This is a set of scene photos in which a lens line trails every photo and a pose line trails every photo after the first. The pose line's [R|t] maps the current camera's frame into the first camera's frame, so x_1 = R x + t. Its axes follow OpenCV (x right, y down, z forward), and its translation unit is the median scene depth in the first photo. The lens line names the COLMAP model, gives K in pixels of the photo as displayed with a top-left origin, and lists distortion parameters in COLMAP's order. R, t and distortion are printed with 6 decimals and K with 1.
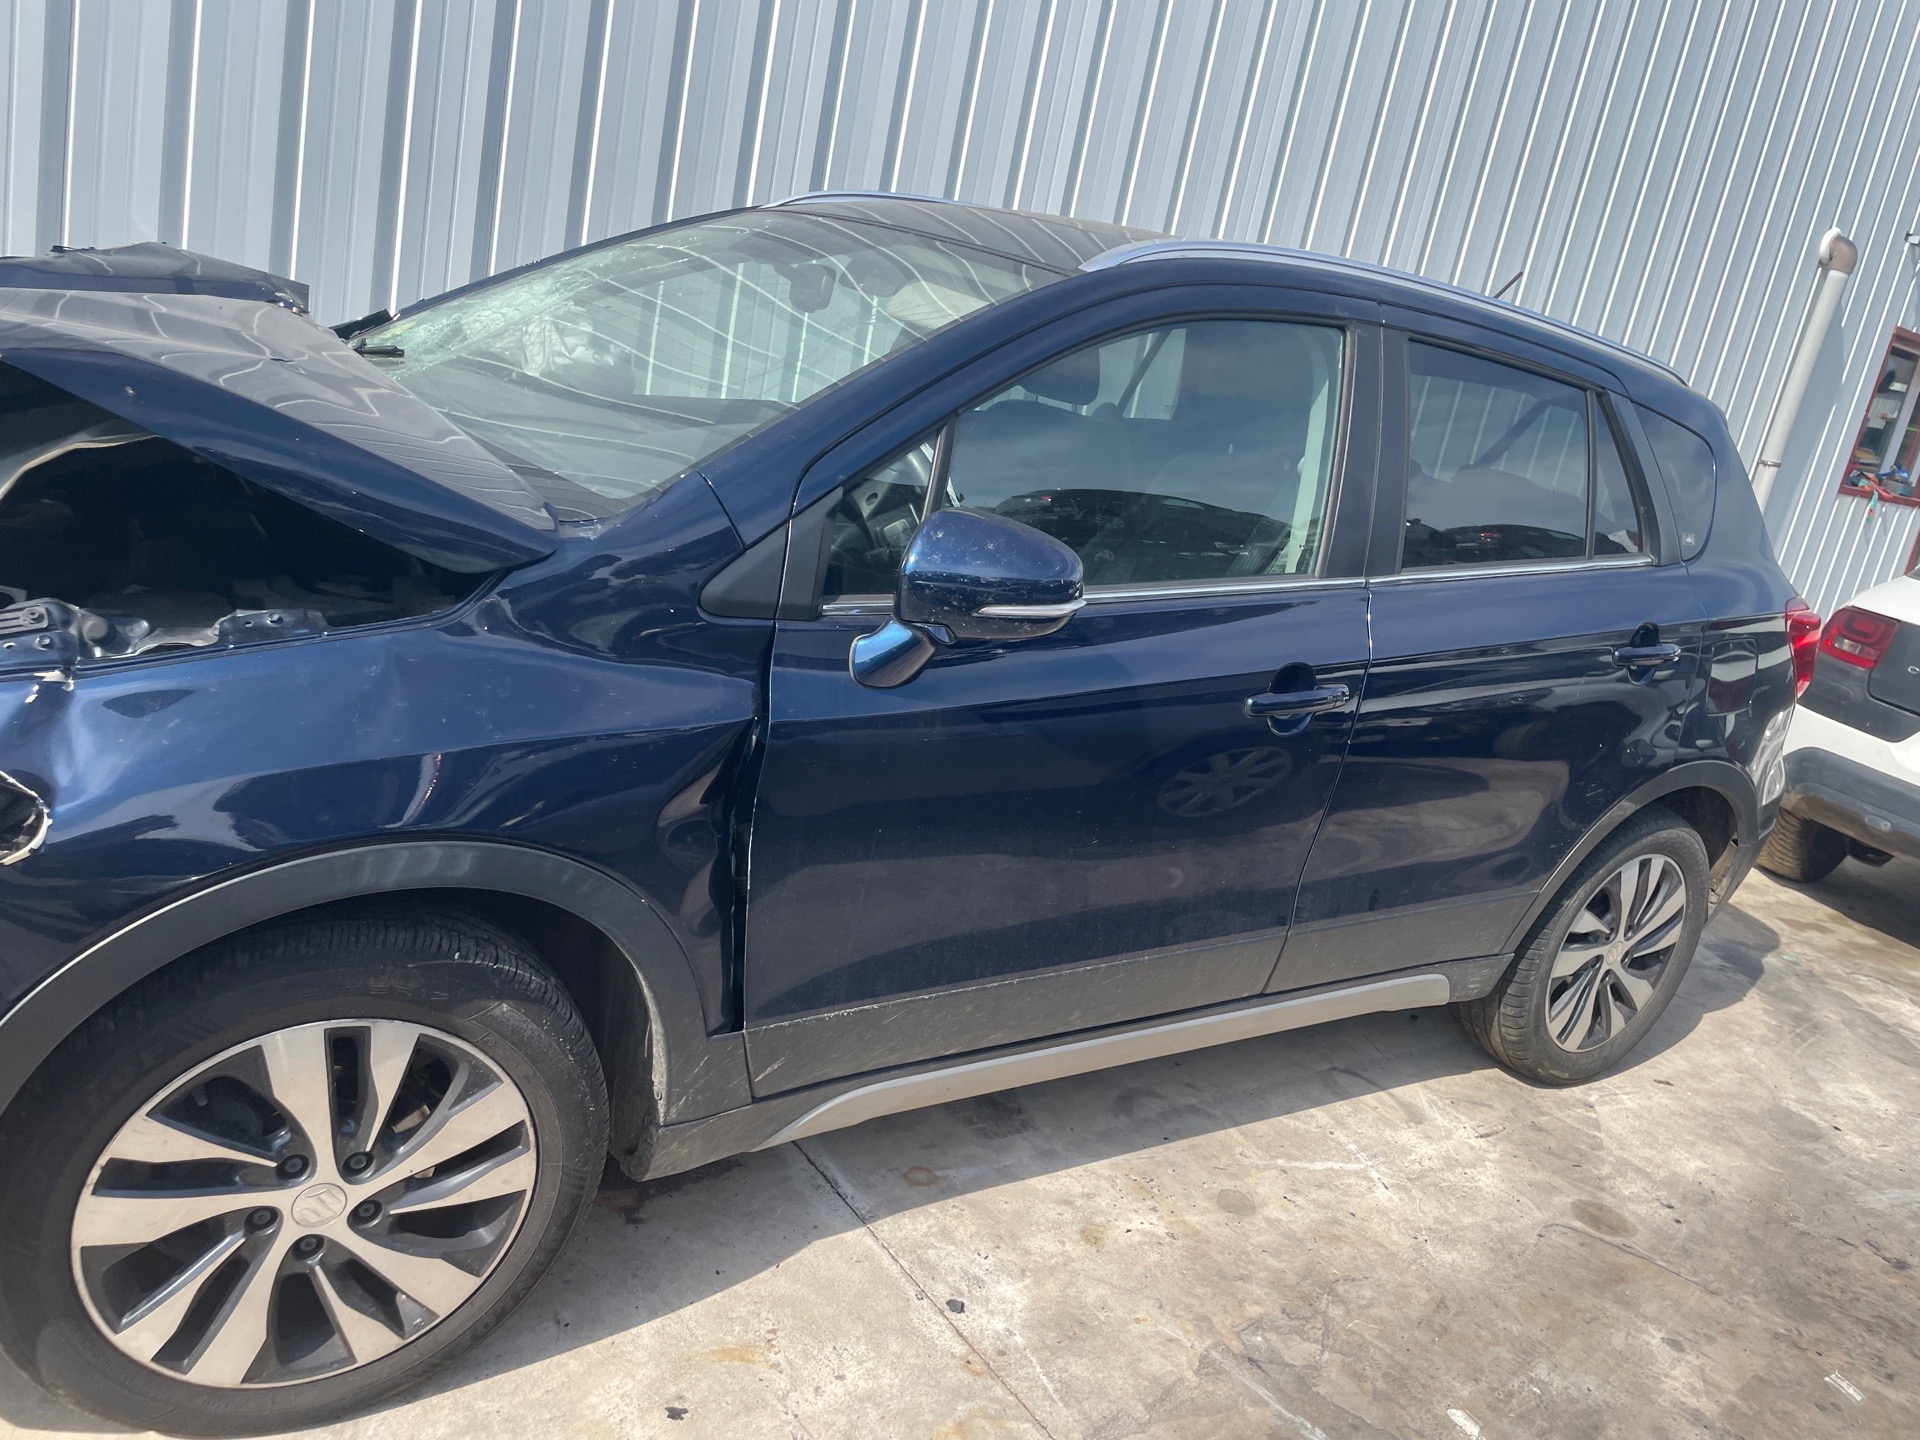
lens RADIAL K [[1443.6, 0, 964.9], [0, 1443.6, 731.4], [0, 0, 1]] dist [0.084756, -0.120036]
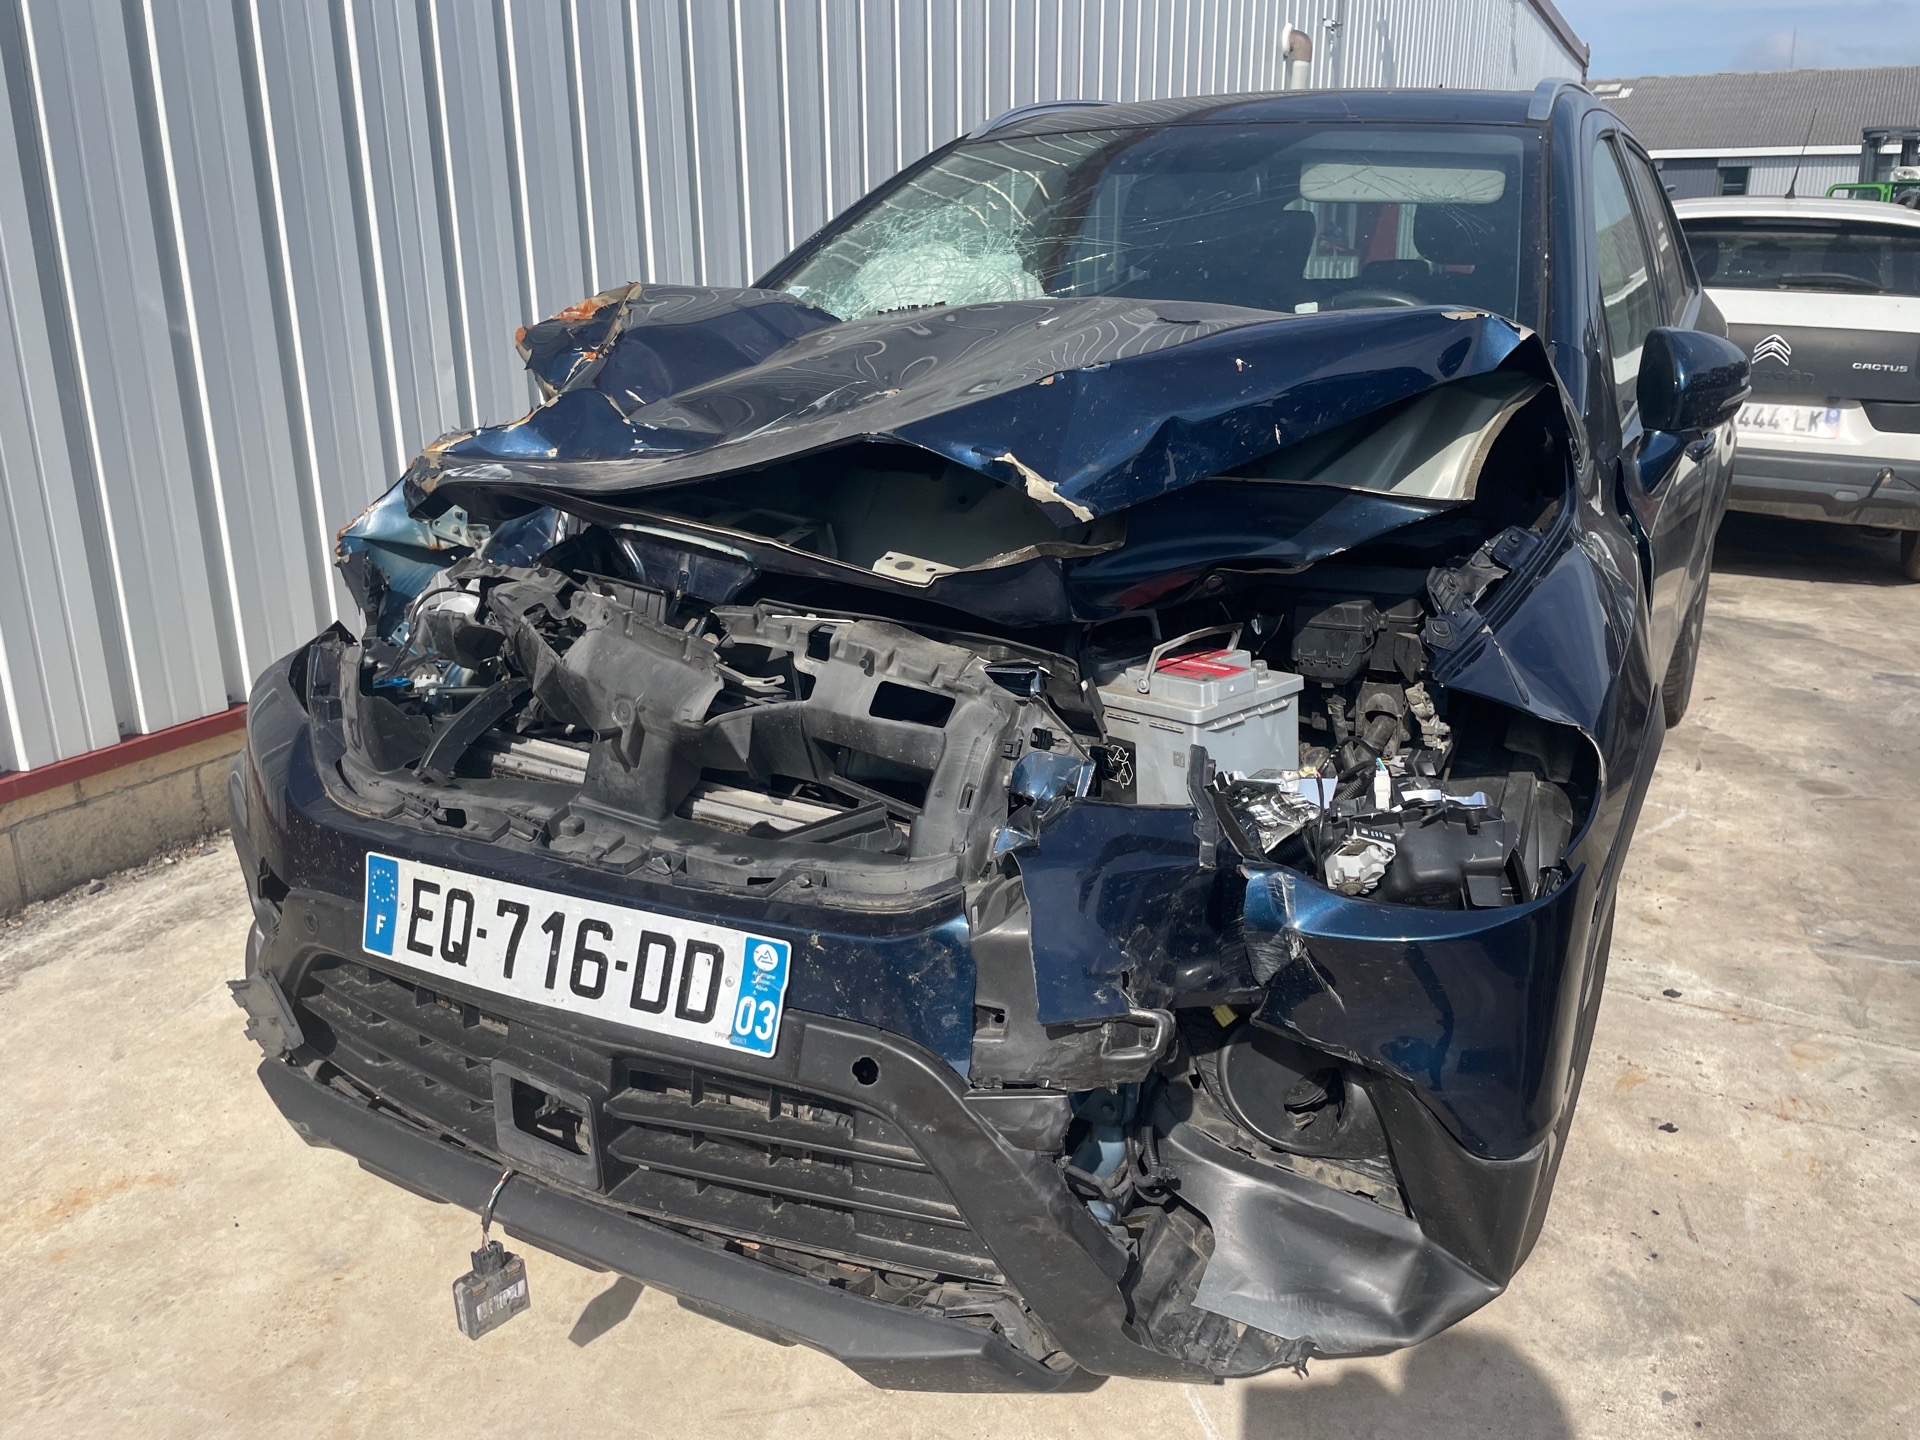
lens RADIAL K [[1436.1, 0, 990.3], [0, 1436.1, 708.3], [0, 0, 1]] dist [0.085136, -0.117110]
pose [[0.874965, -0.313865, 0.368679, -0.744480], [0.290371, 0.949464, 0.119179, -0.119290], [-0.387453, 0.002776, 0.921885, 0.087084]]
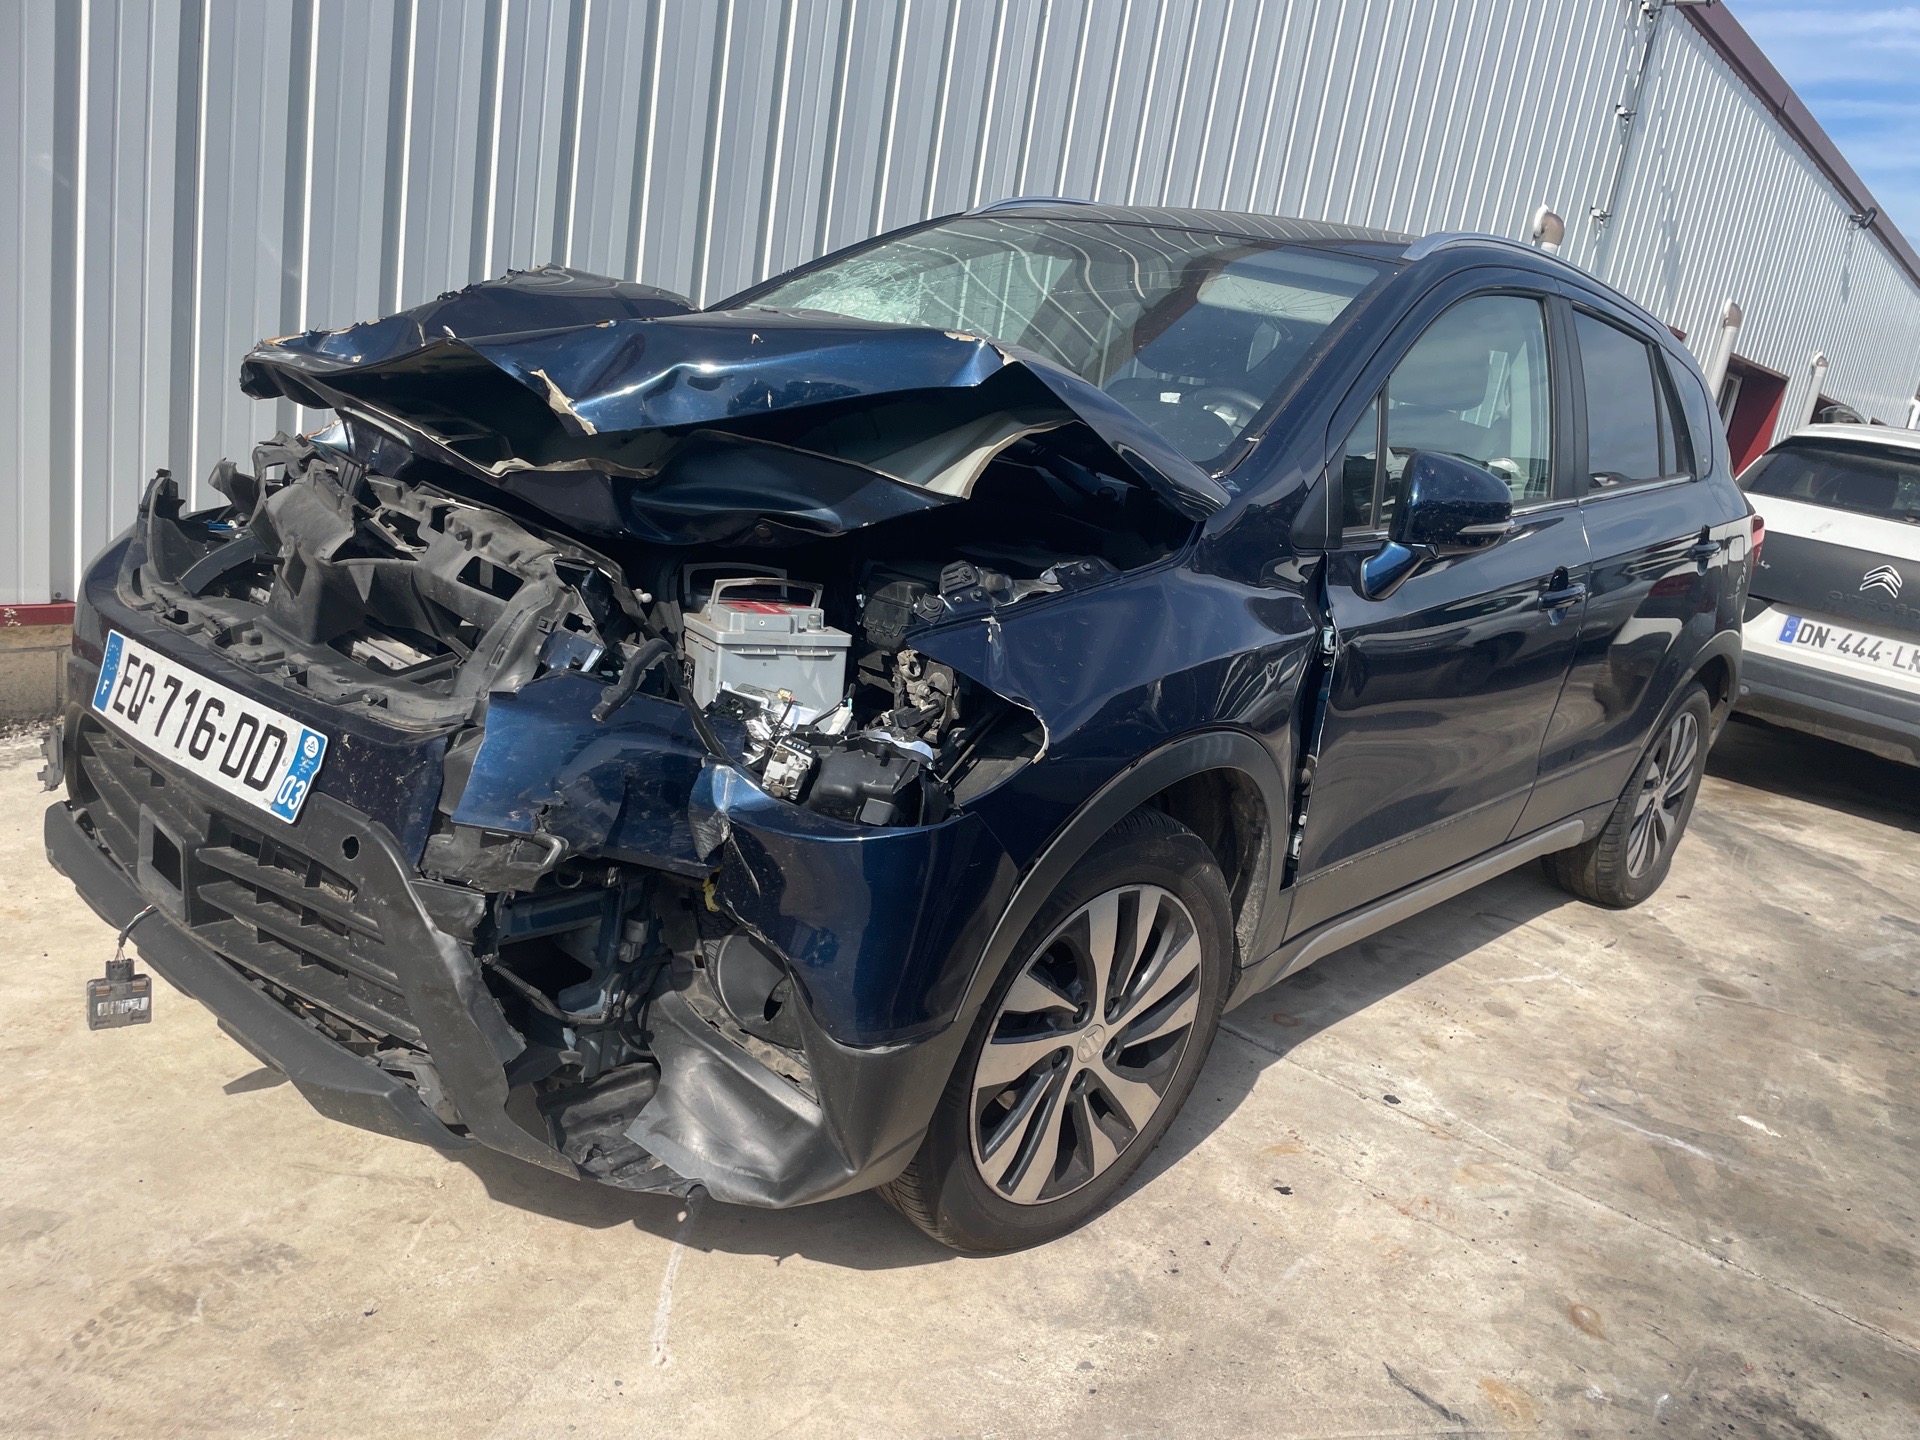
lens RADIAL K [[1438.5, 0, 1011.6], [0, 1438.5, 746.9], [0, 0, 1]] dist [0.086424, -0.113144]
pose [[0.965679, -0.103393, 0.238271, -0.499862], [0.098514, 0.994610, 0.032326, 0.017646], [-0.240329, -0.007743, 0.970661, -0.109884]]
